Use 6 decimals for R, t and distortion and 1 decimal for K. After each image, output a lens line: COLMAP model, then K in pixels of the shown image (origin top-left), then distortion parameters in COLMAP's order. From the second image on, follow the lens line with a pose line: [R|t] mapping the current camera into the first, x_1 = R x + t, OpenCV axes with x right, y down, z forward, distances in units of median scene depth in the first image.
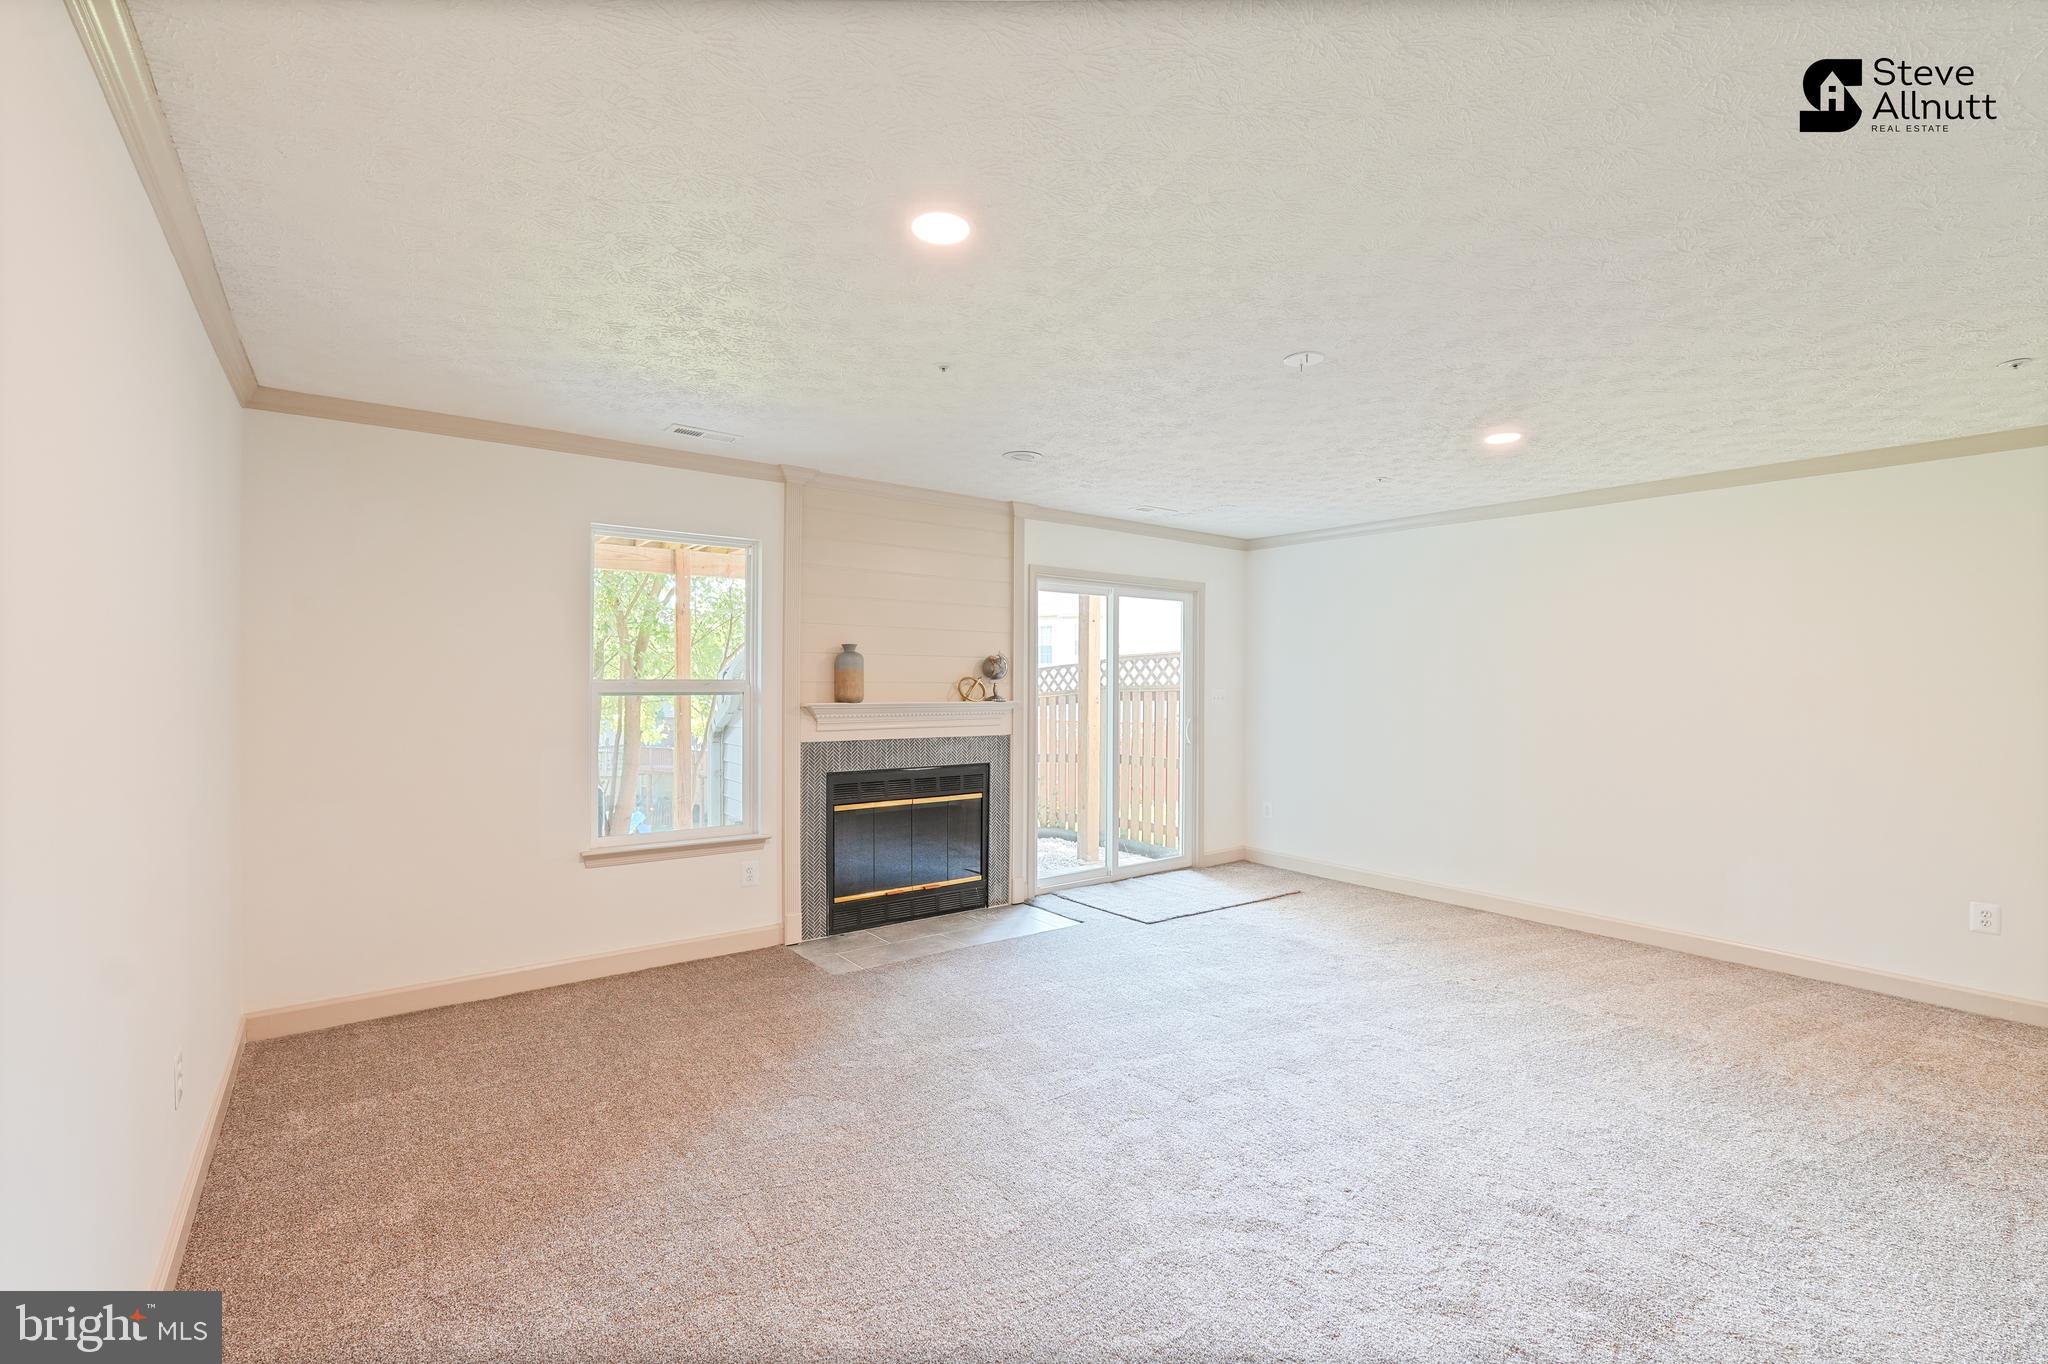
lens RADIAL K [[890.8, 0, 1024.0], [0, 890.8, 682.0], [0, 0, 1]] dist [-0.000142, -0.000070]
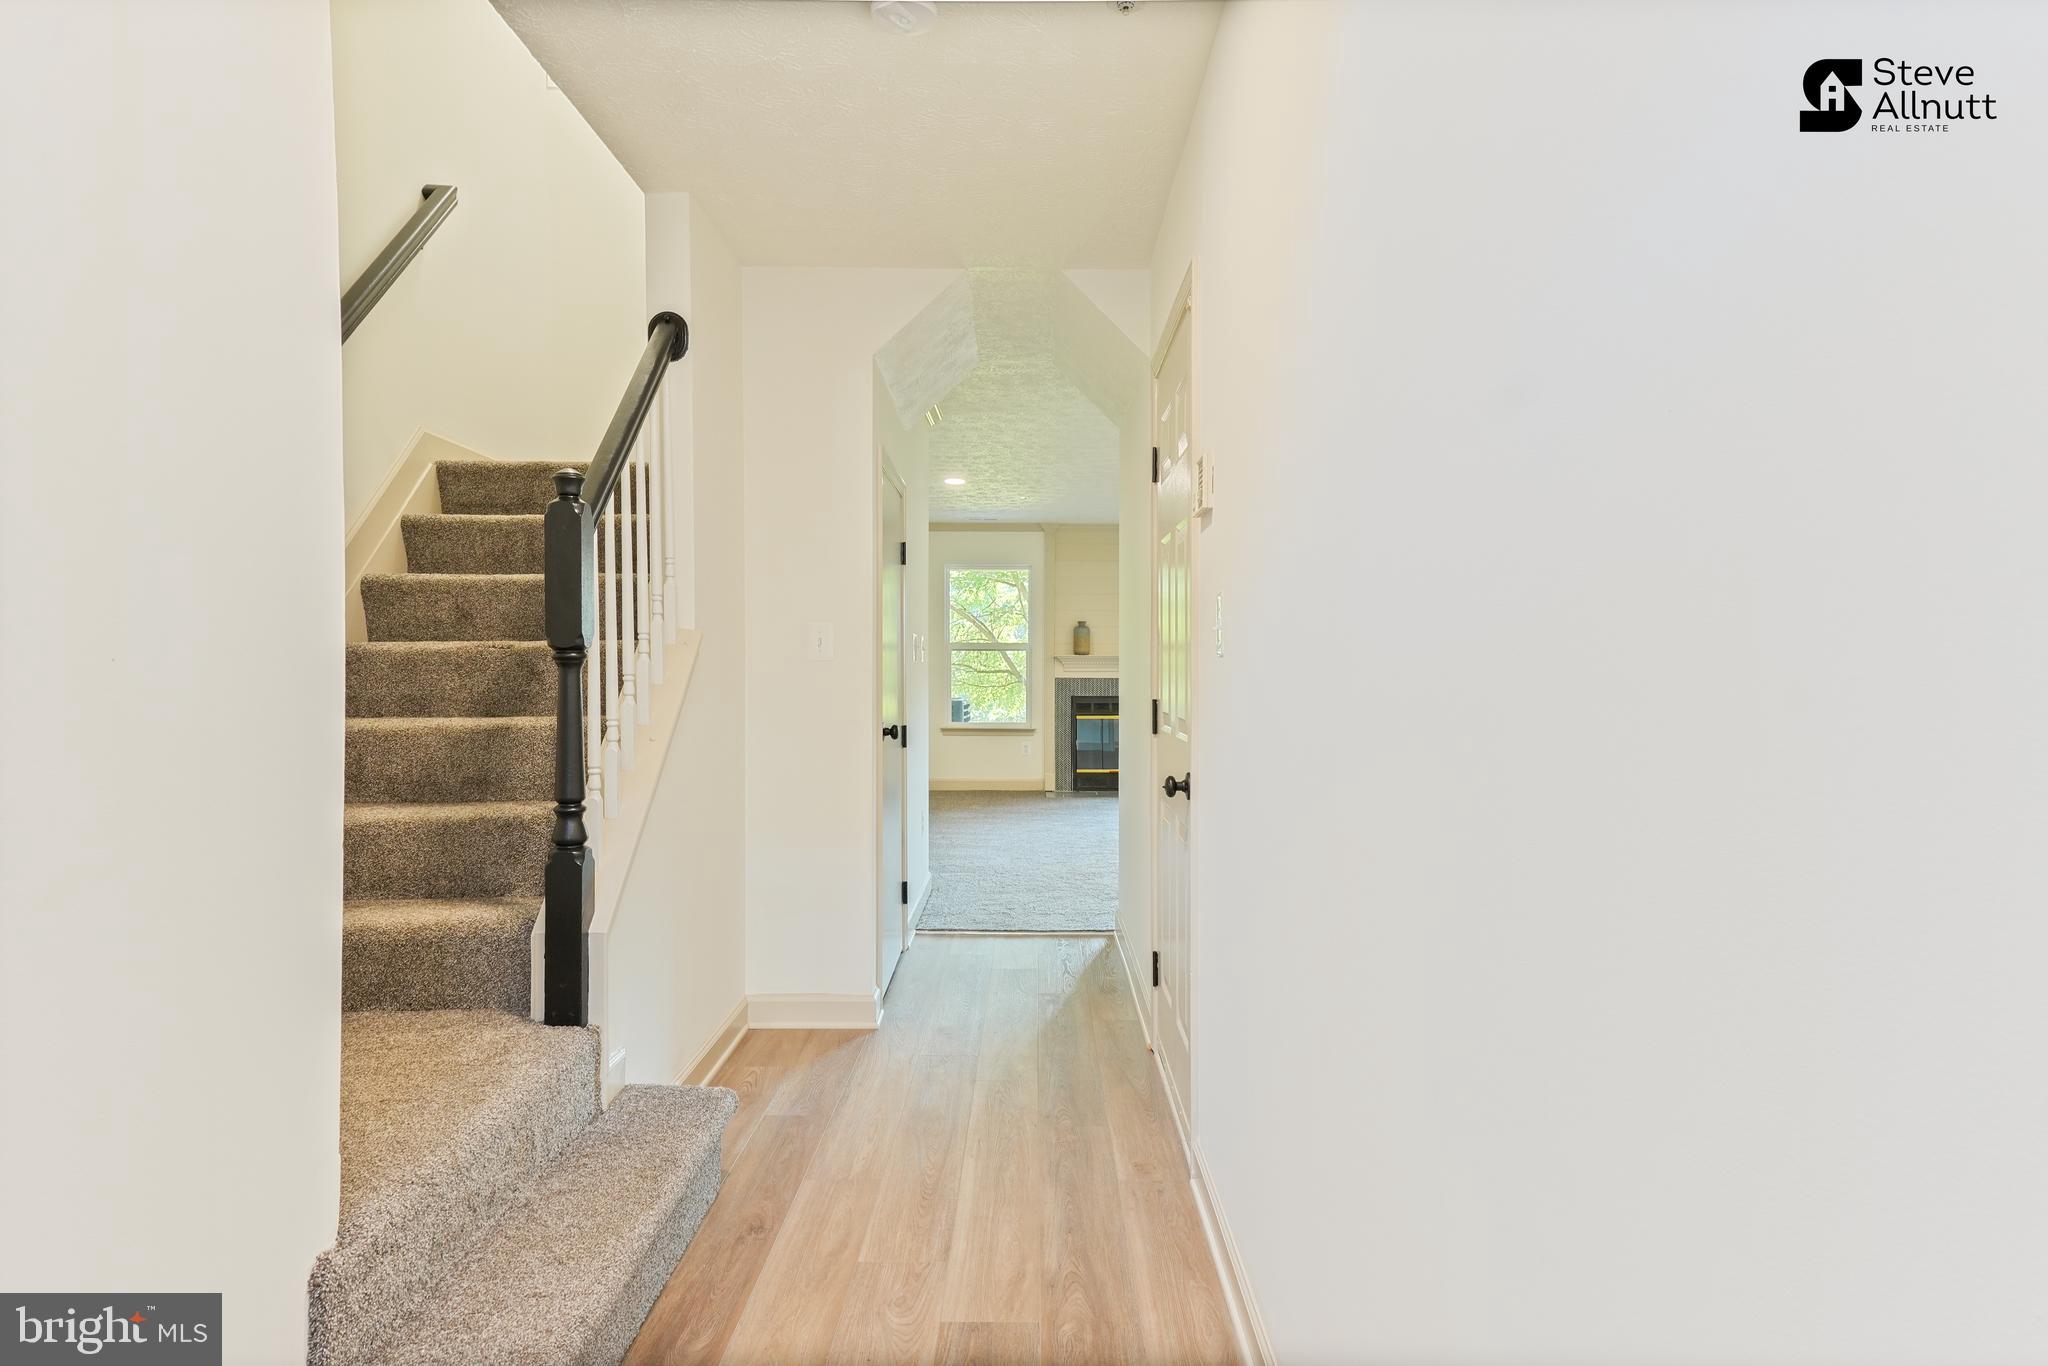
lens RADIAL K [[1187.7, 0, 1023.2], [0, 1187.7, 669.9], [0, 0, 1]] dist [0.028502, -0.001847]
pose [[0.794169, -0.002859, -0.607690, 1.093456], [-0.001842, 0.999973, -0.007112, 0.067511], [0.607694, 0.006768, 0.794142, -0.876213]]
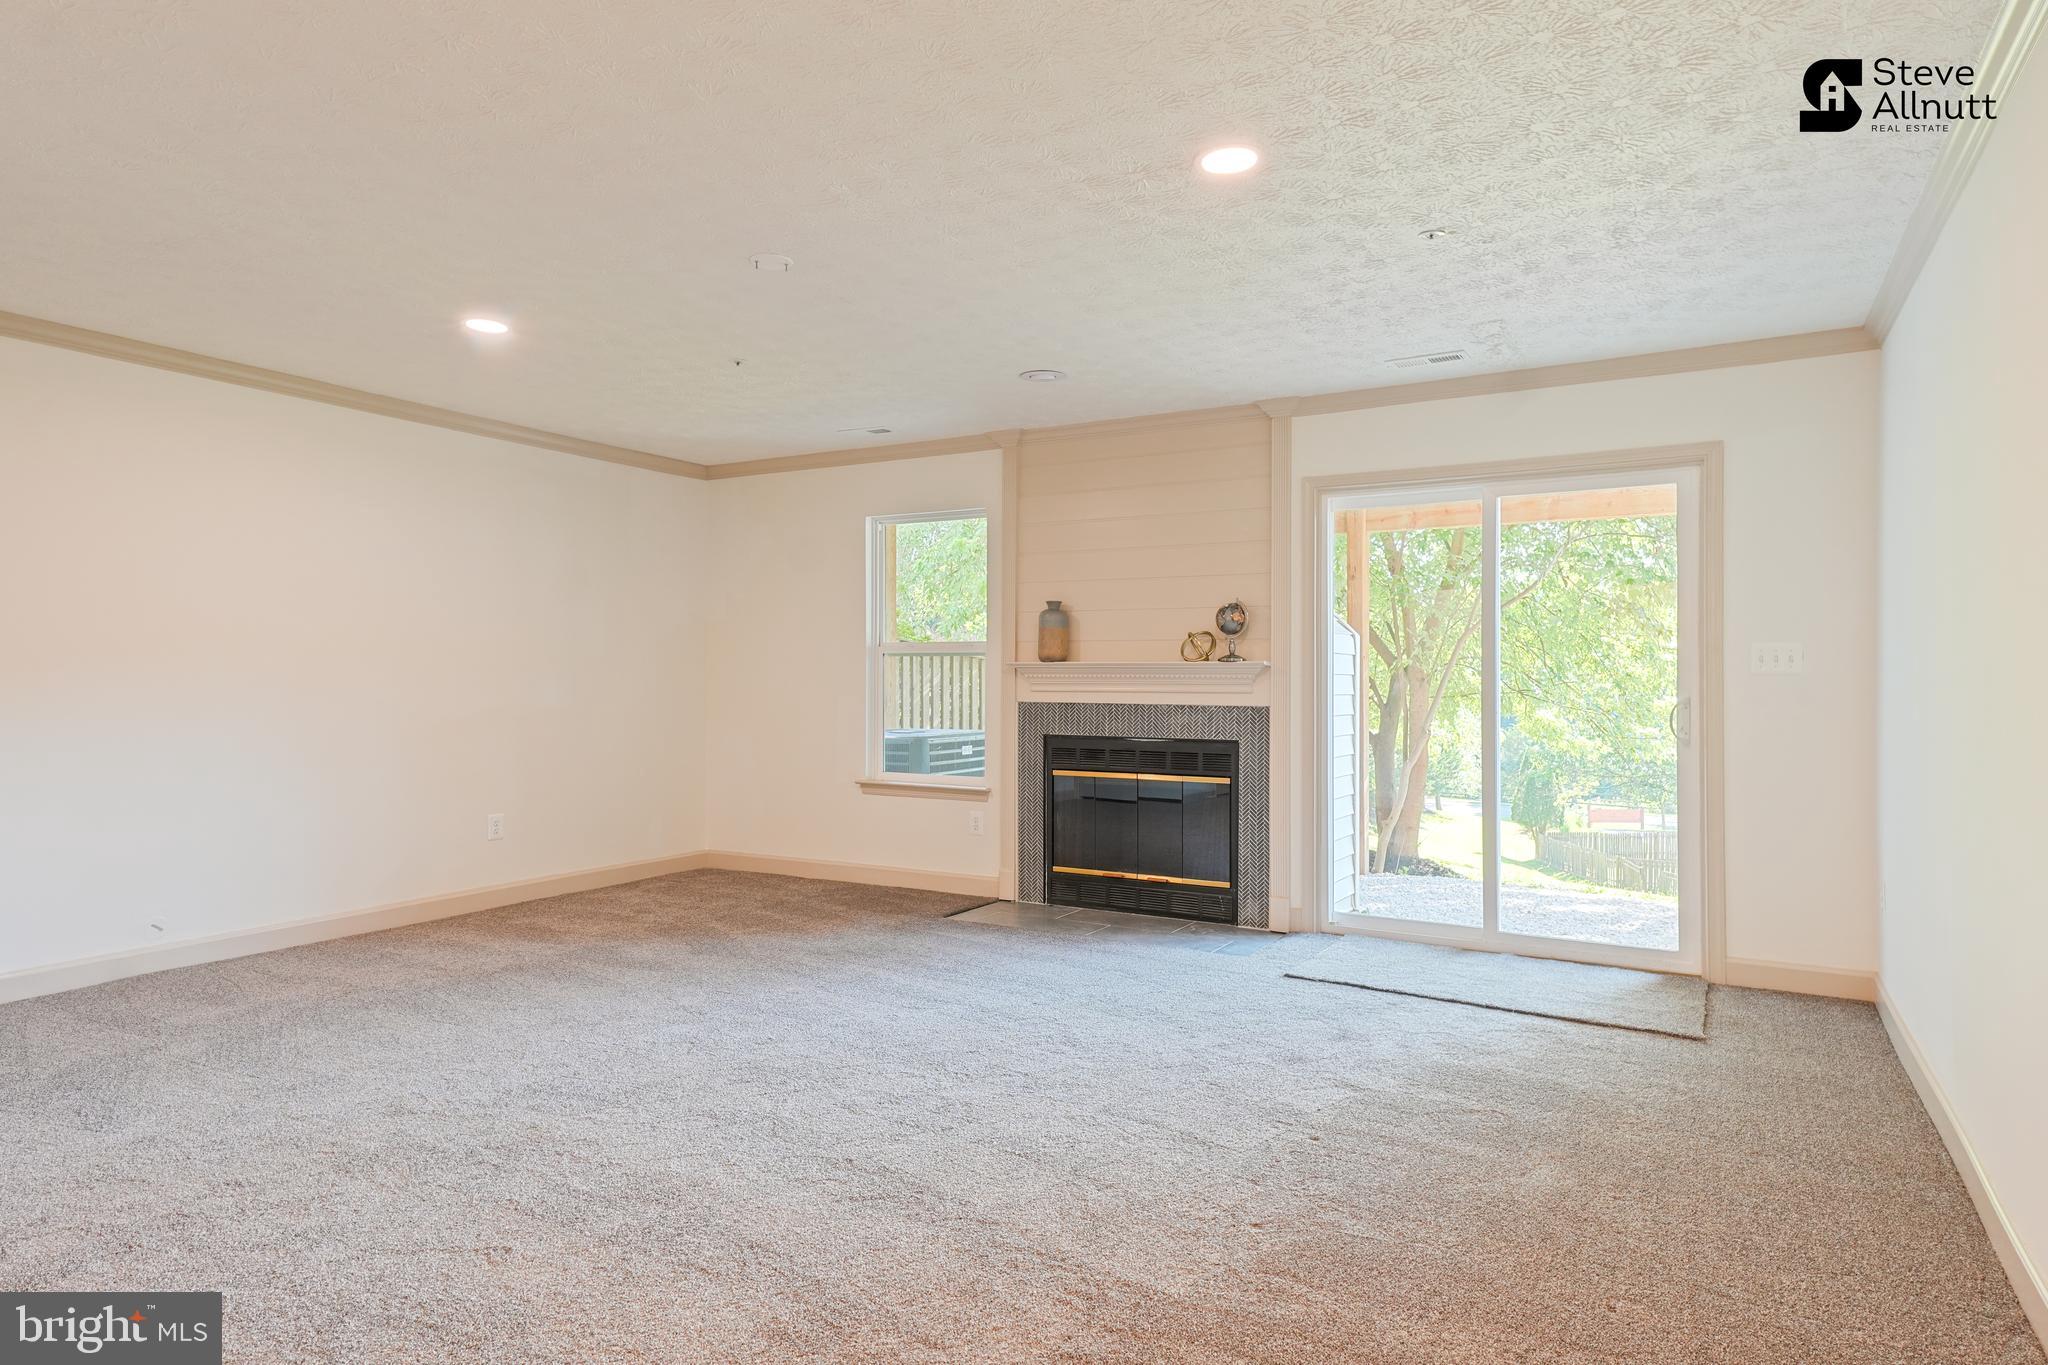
lens RADIAL K [[1187.7, 0, 1023.2], [0, 1187.7, 669.4], [0, 0, 1]] dist [0.028502, -0.001847]
pose [[0.391094, -0.016364, -0.920205, 0.955817], [-0.008156, 0.999741, -0.021245, 0.058104], [0.920314, 0.015814, 0.390860, 0.466535]]
